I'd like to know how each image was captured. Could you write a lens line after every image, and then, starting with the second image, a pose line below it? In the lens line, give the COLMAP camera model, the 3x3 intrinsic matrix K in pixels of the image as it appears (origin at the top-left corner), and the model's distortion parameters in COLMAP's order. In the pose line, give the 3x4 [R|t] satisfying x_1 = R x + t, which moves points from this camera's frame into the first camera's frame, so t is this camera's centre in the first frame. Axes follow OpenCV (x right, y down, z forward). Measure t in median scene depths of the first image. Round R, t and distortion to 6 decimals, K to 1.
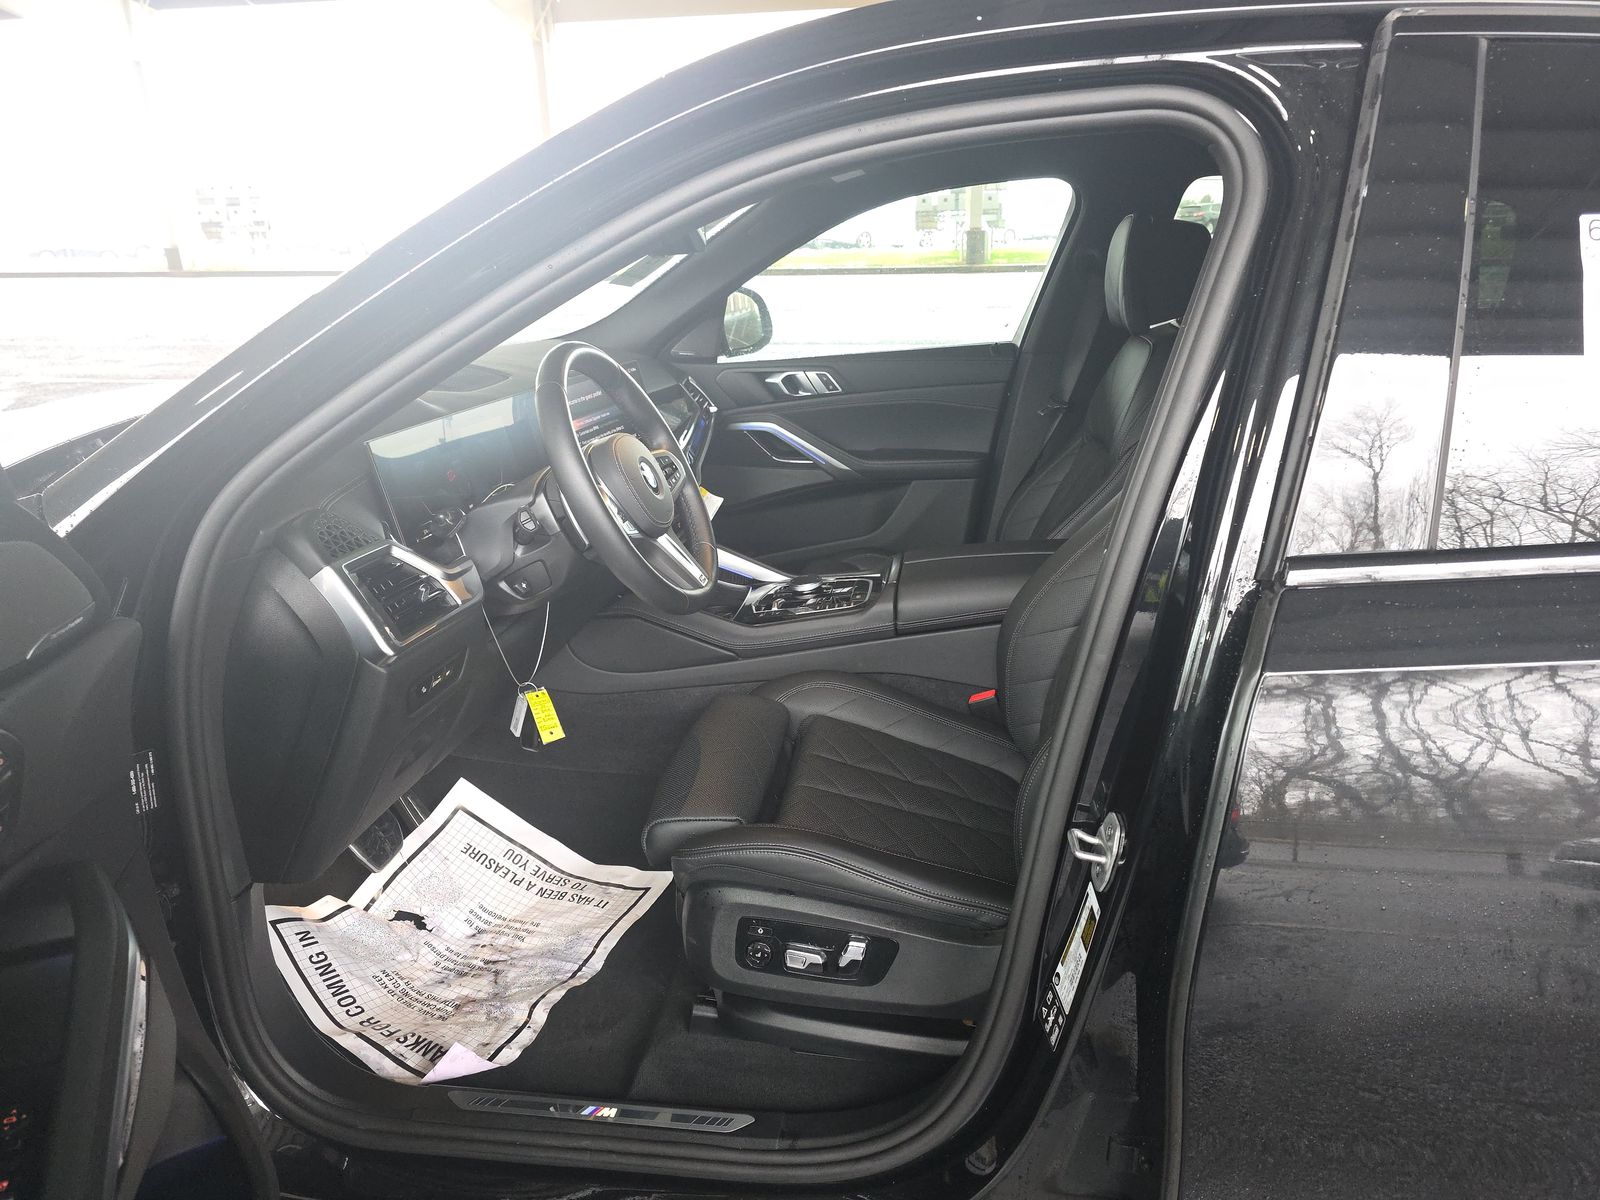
lens RADIAL K [[1058.6, 0, 800.0], [0, 1058.6, 600.0], [0, 0, 1]] dist [-0.000426, 0.000599]
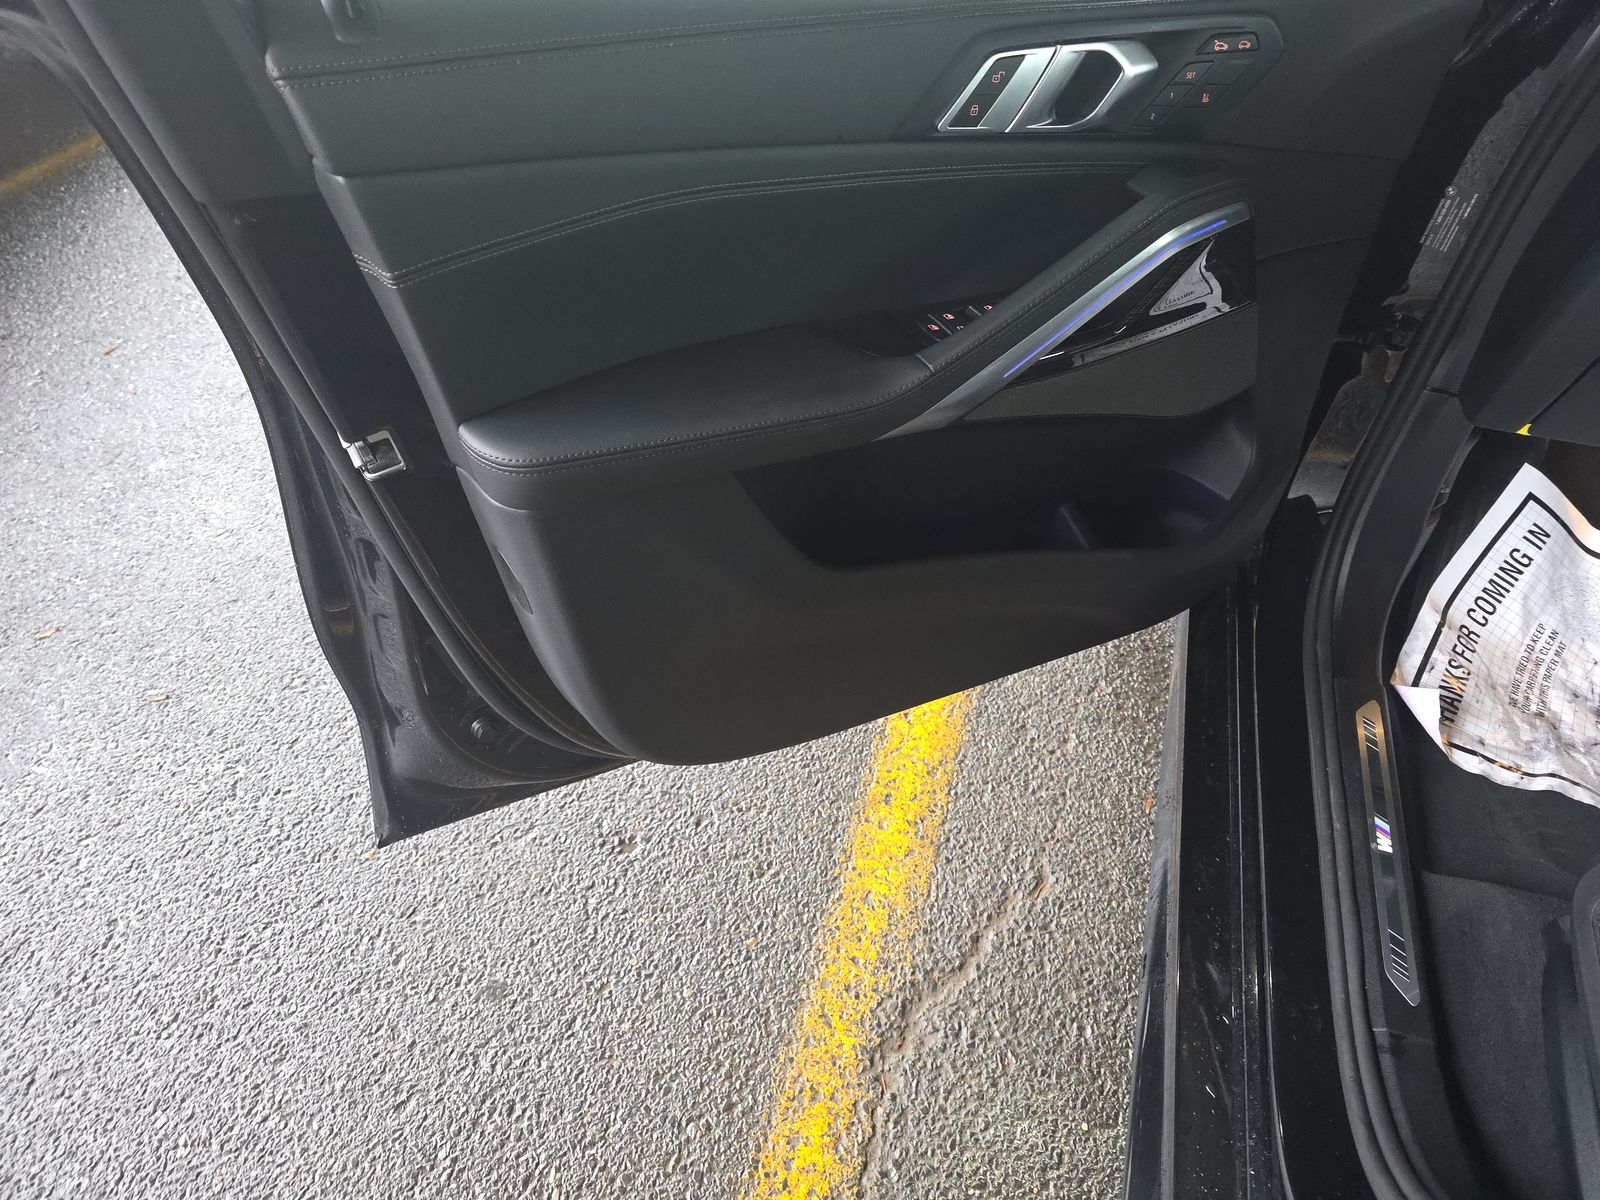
lens RADIAL K [[1058.6, 0, 800.0], [0, 1058.6, 600.0], [0, 0, 1]] dist [-0.000426, 0.000599]
pose [[-0.144236, 0.697422, -0.701996, 0.292980], [-0.325523, 0.636489, 0.699226, -0.068793], [0.934468, 0.329369, 0.135223, 0.324338]]
